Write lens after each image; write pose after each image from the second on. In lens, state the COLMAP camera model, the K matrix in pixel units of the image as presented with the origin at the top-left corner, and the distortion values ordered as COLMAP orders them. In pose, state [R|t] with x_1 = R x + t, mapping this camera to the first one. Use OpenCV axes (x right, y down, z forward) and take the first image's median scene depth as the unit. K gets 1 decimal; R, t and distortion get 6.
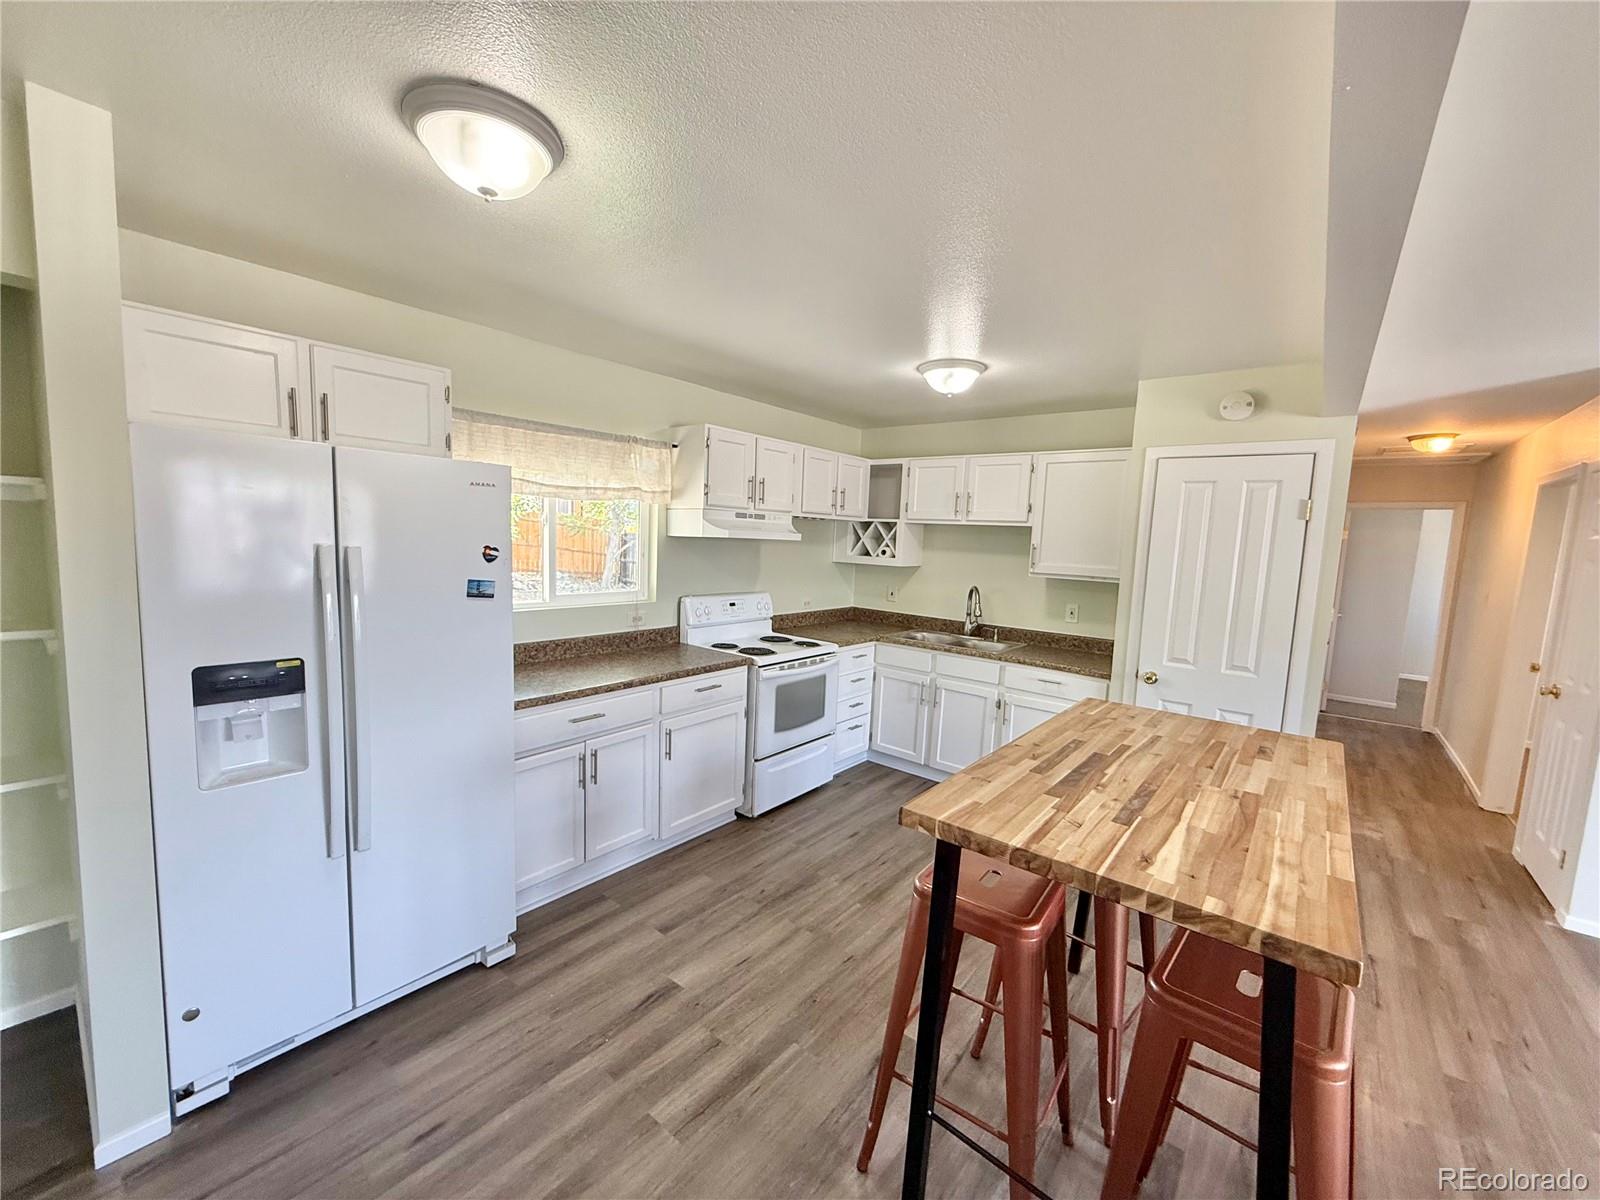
lens RADIAL K [[632.0, 0, 794.6], [0, 632.0, 599.6], [0, 0, 1]] dist [-0.005919, 0.000075]
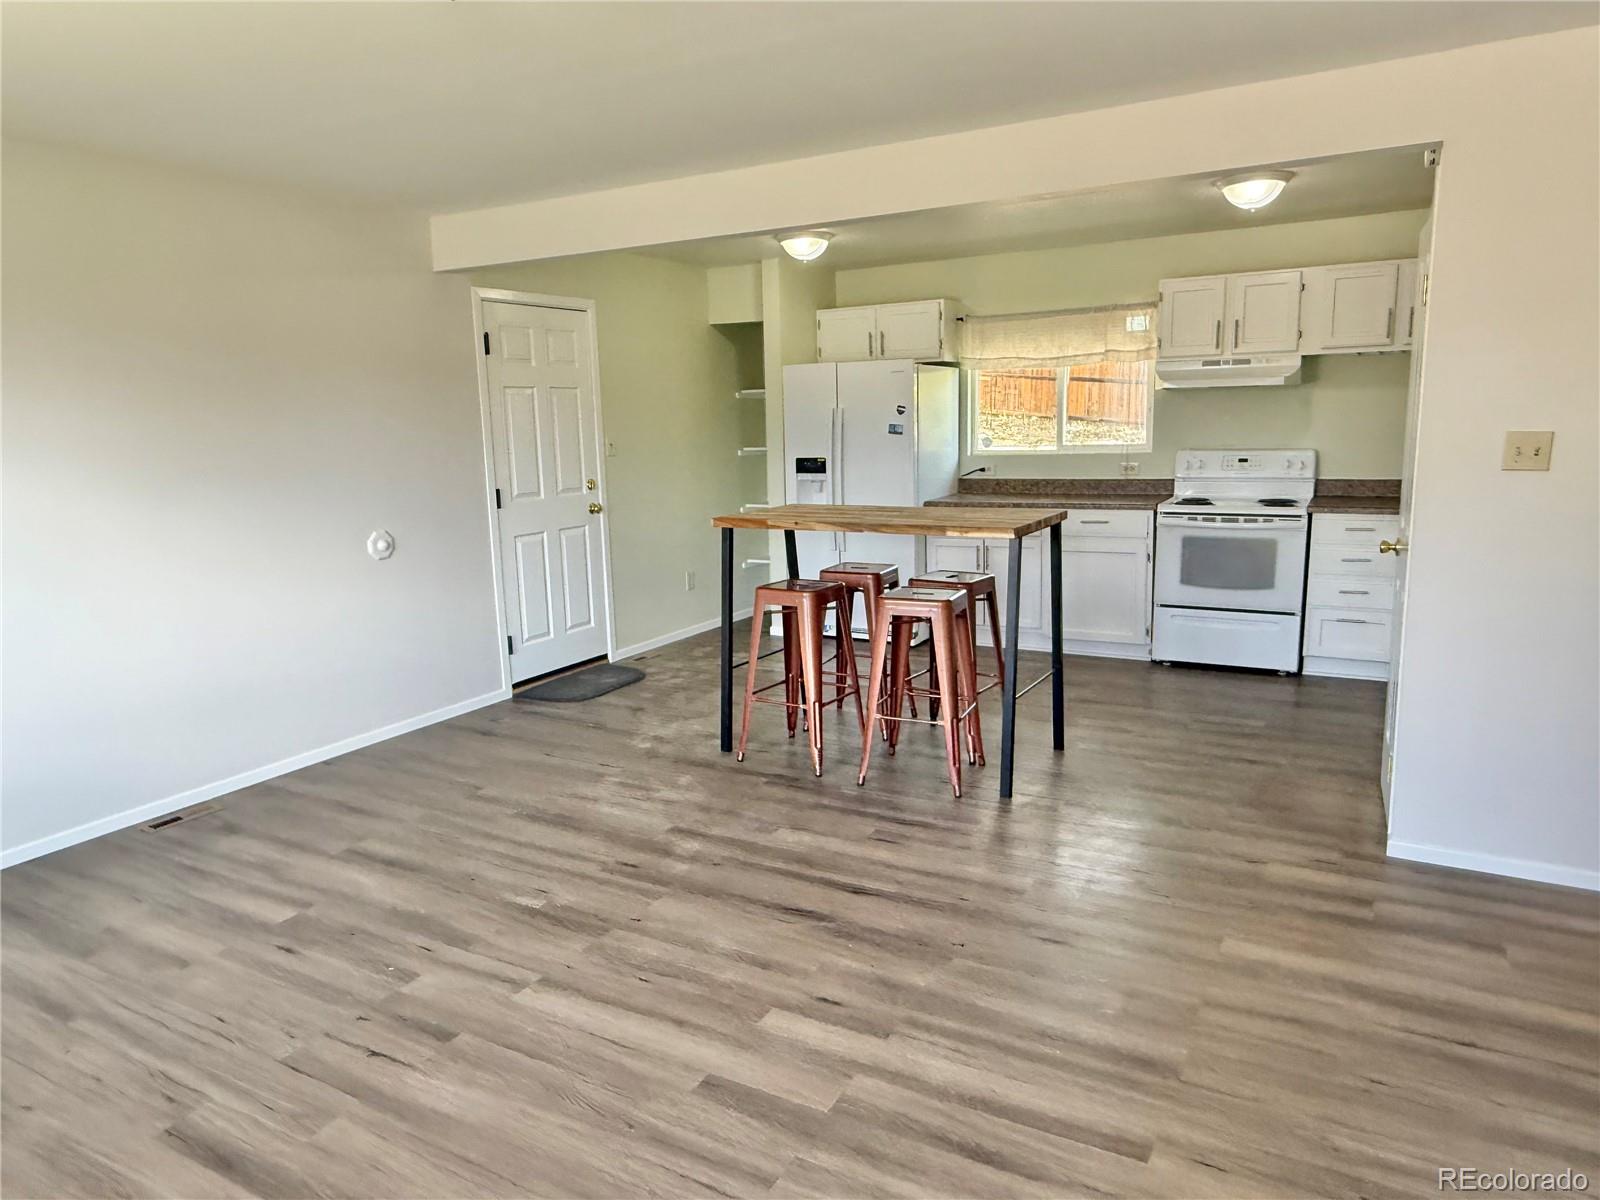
lens RADIAL K [[1039.0, 0, 800.0], [0, 1039.0, 600.0], [0, 0, 1]] dist [-0.002494, -0.001664]
pose [[0.169018, 0.124813, -0.977678, 2.175988], [-0.062443, 0.991313, 0.115759, 0.125935], [0.983633, 0.041484, 0.175344, 0.182548]]
